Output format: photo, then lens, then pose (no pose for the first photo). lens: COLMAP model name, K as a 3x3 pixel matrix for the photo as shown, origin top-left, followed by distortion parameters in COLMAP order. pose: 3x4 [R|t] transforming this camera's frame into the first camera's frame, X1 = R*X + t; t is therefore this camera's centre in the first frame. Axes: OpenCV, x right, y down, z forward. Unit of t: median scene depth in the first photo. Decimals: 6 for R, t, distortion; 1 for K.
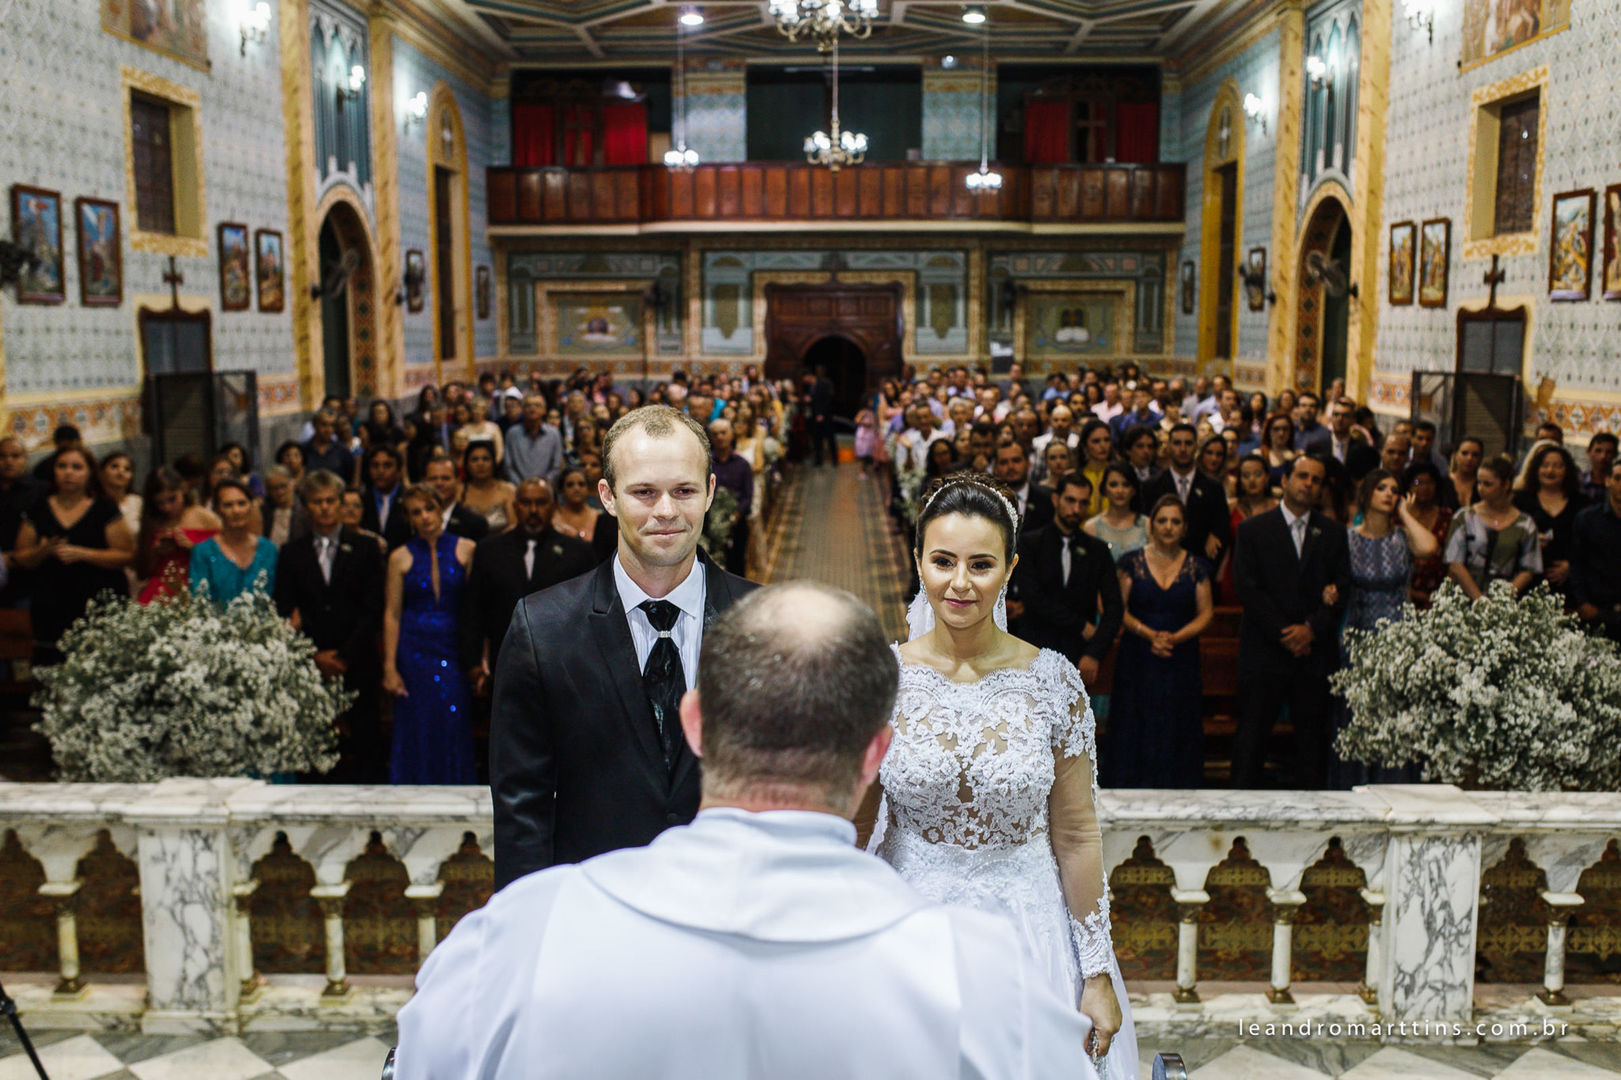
lens RADIAL K [[1605.5, 0, 810.5], [0, 1605.5, 540.0], [0, 0, 1]] dist [0.012681, 0.003774]
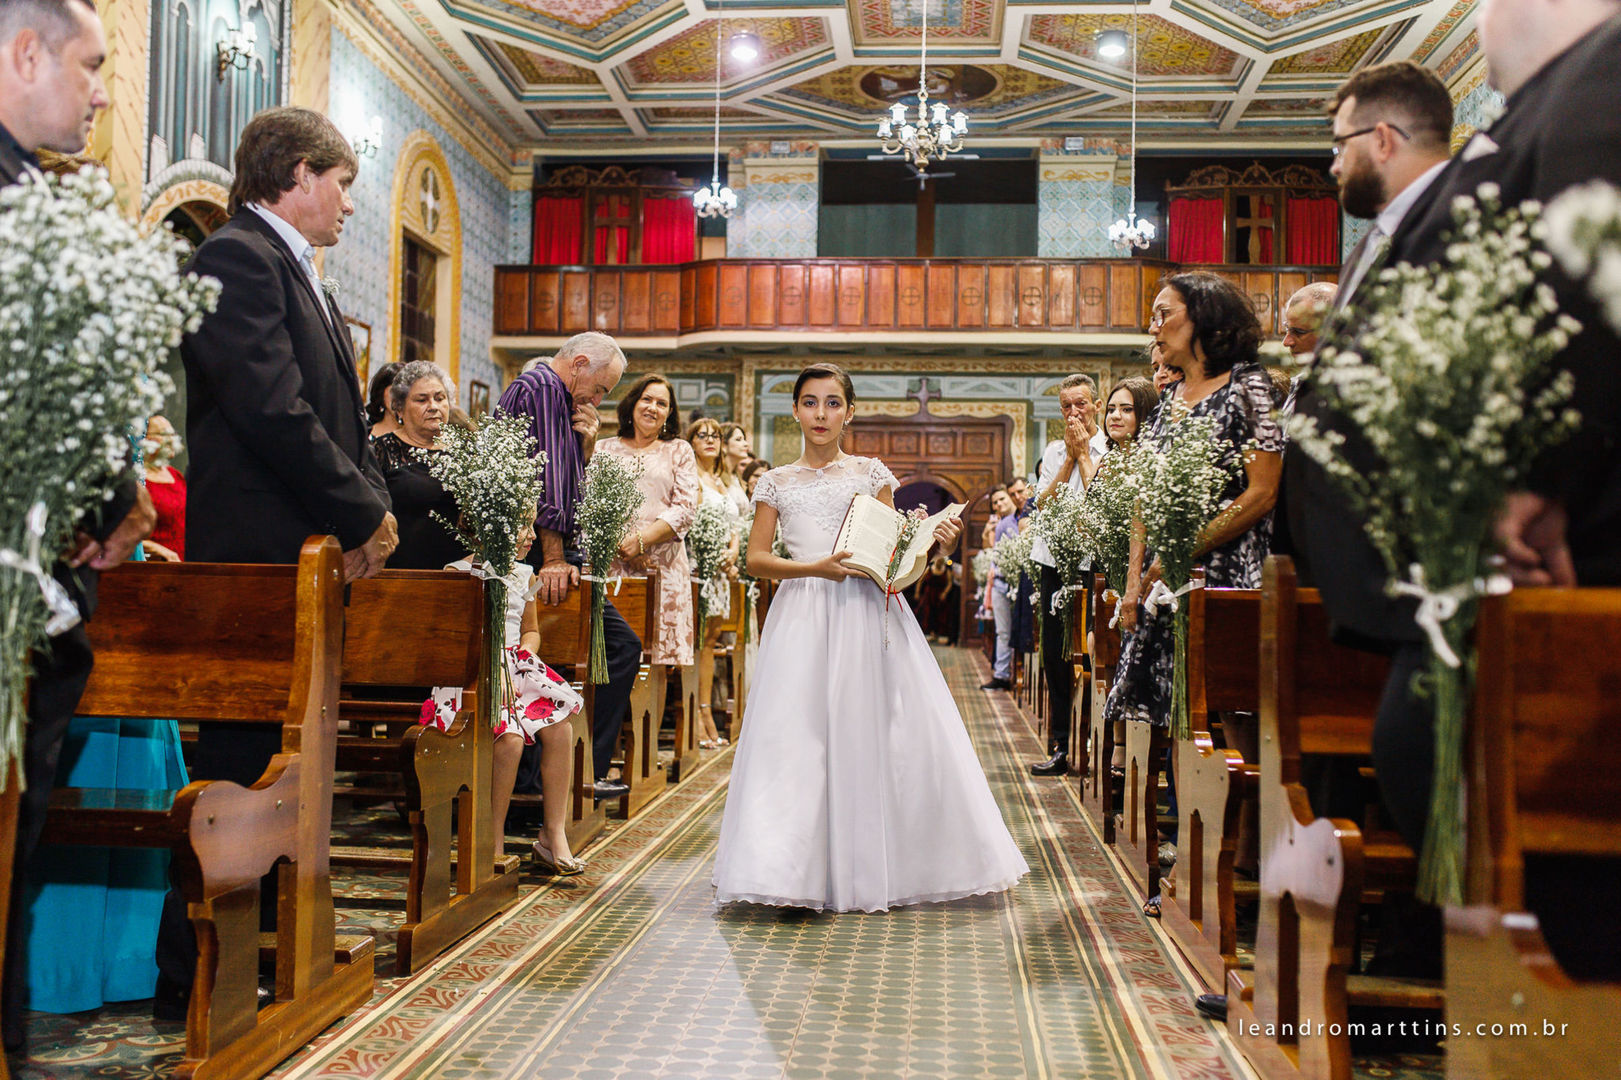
lens RADIAL K [[1533.0, 0, 810.5], [0, 1533.0, 540.0], [0, 0, 1]] dist [0.000948, -0.000618]
pose [[0.997581, 0.020771, -0.066331, 0.010569], [-0.031131, 0.986754, -0.159209, 0.021764], [0.062146, 0.160889, 0.985014, 0.269729]]
